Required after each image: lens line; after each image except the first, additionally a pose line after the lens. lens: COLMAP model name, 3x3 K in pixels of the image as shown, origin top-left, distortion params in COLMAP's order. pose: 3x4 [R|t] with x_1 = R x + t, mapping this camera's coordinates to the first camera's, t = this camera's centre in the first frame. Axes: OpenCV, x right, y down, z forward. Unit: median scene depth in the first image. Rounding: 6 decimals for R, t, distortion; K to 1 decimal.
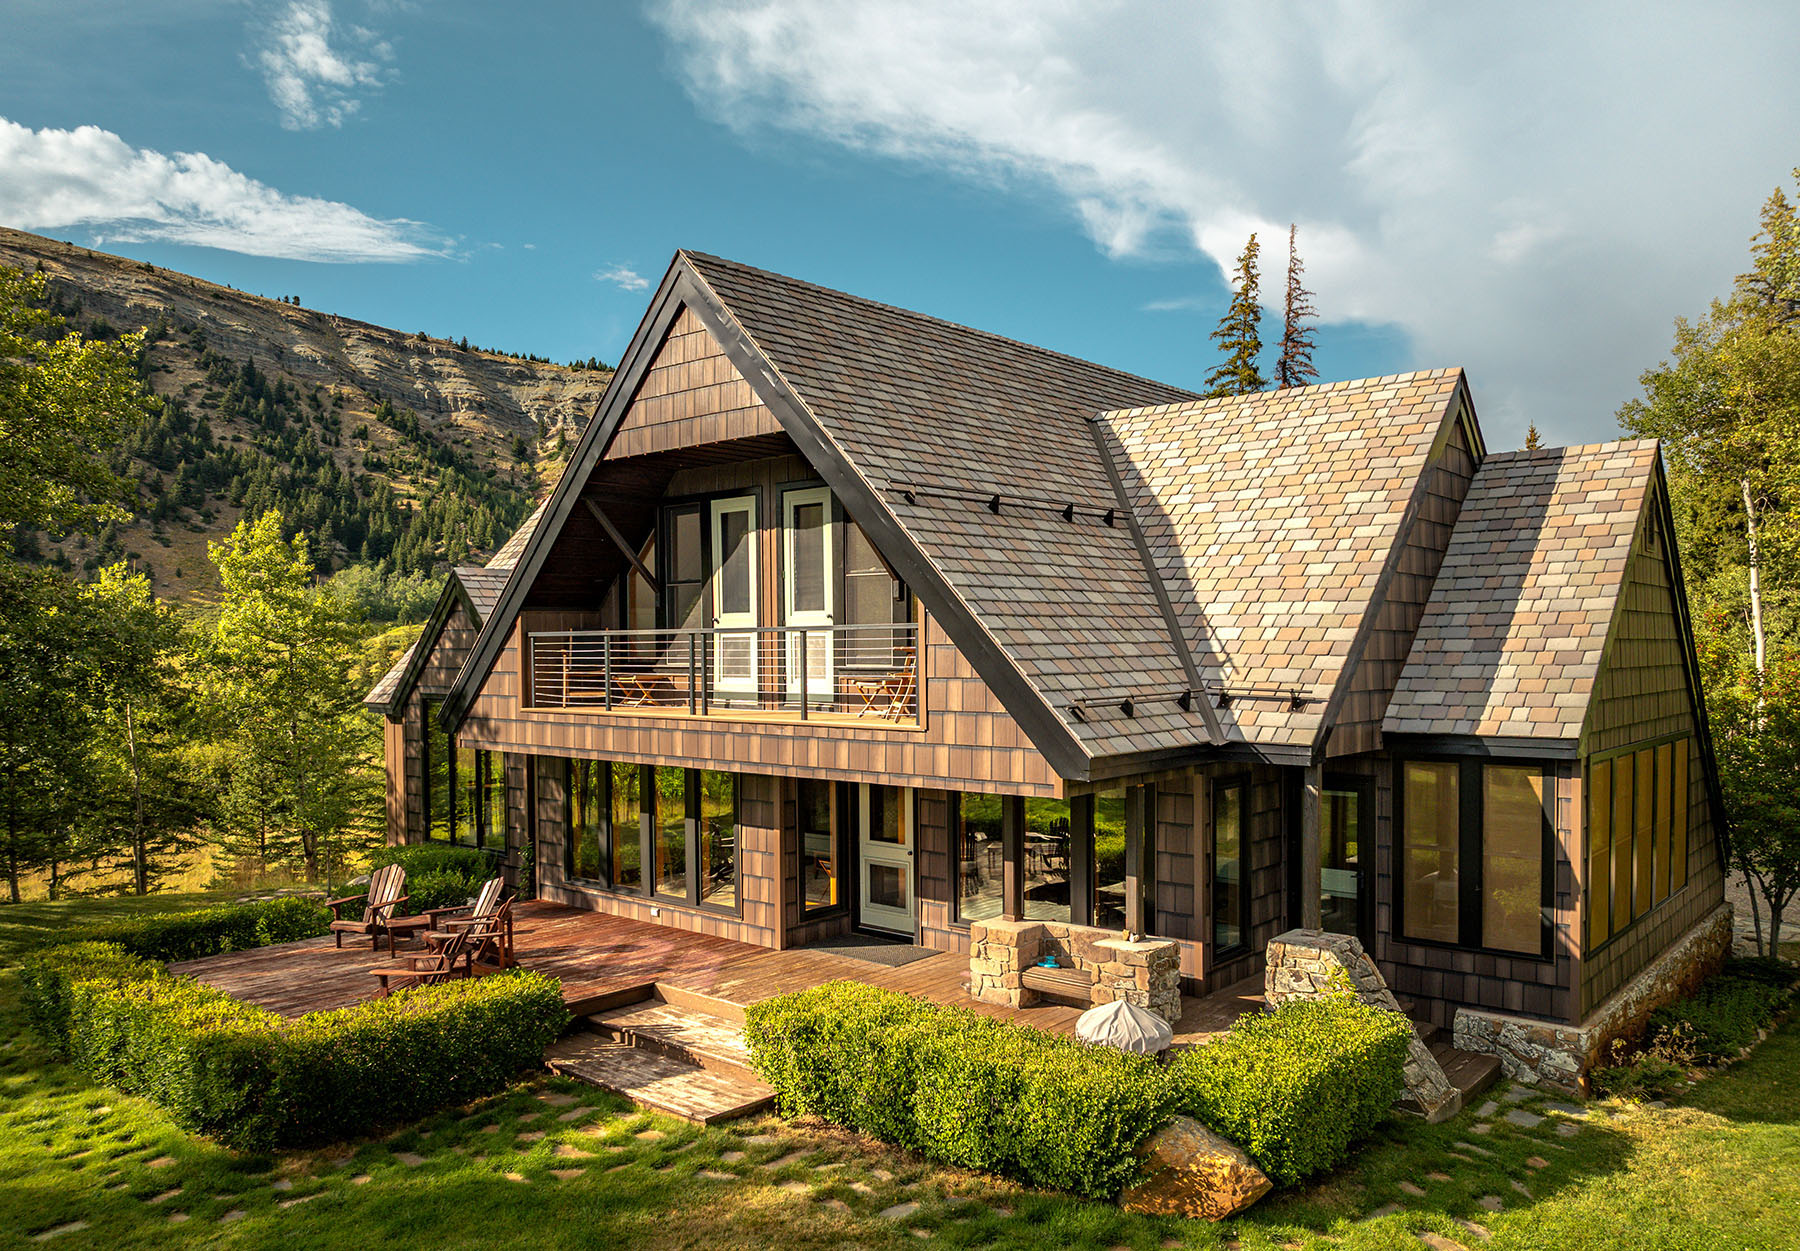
lens RADIAL K [[1305.2, 0, 900.0], [0, 1305.2, 625.5], [0, 0, 1]] dist [-0.027458, -0.002015]
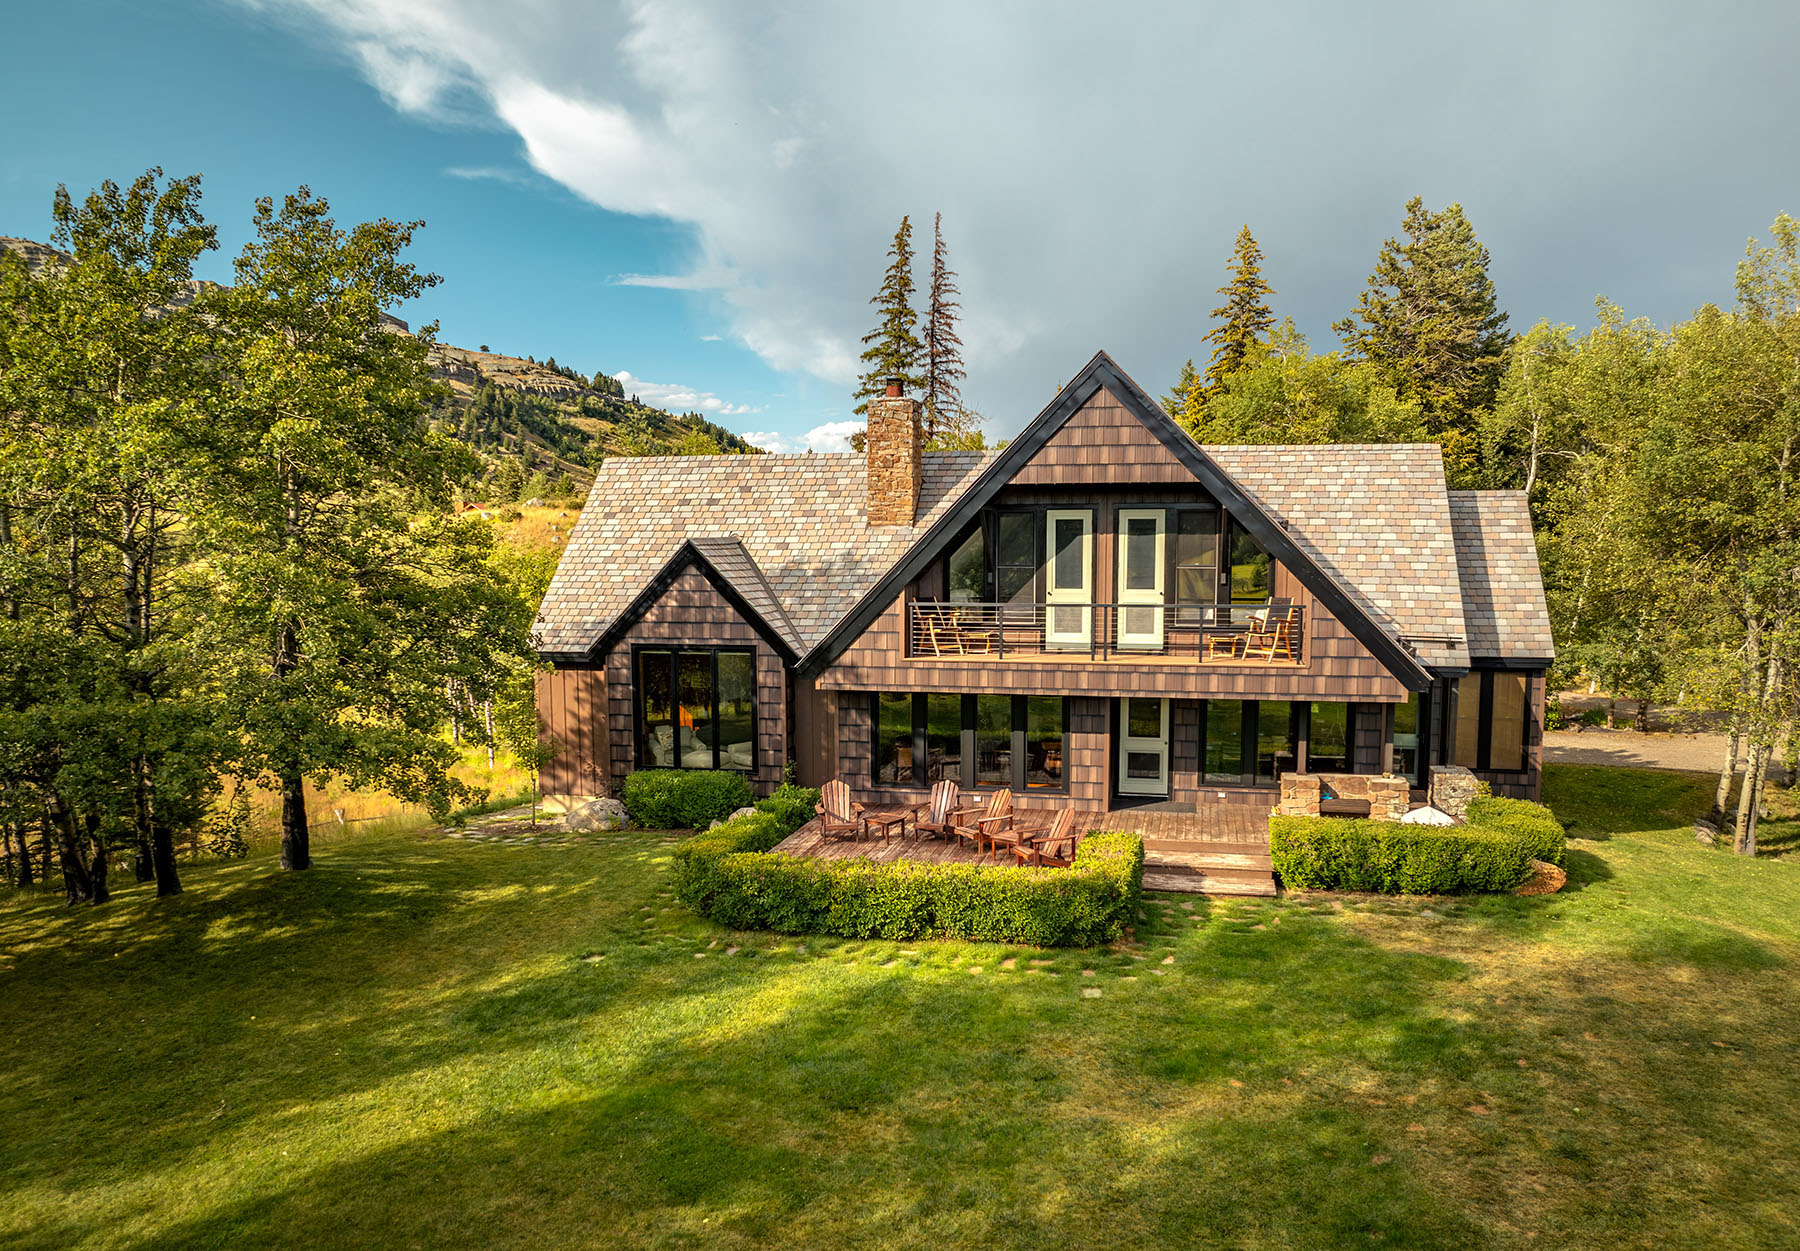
lens RADIAL K [[1305.2, 0, 900.0], [0, 1305.2, 625.5], [0, 0, 1]] dist [-0.027458, -0.002015]
pose [[0.884316, -0.027561, 0.466075, -1.004011], [-0.009879, 0.996928, 0.077696, -0.082740], [-0.466784, -0.073312, 0.881327, -0.208583]]
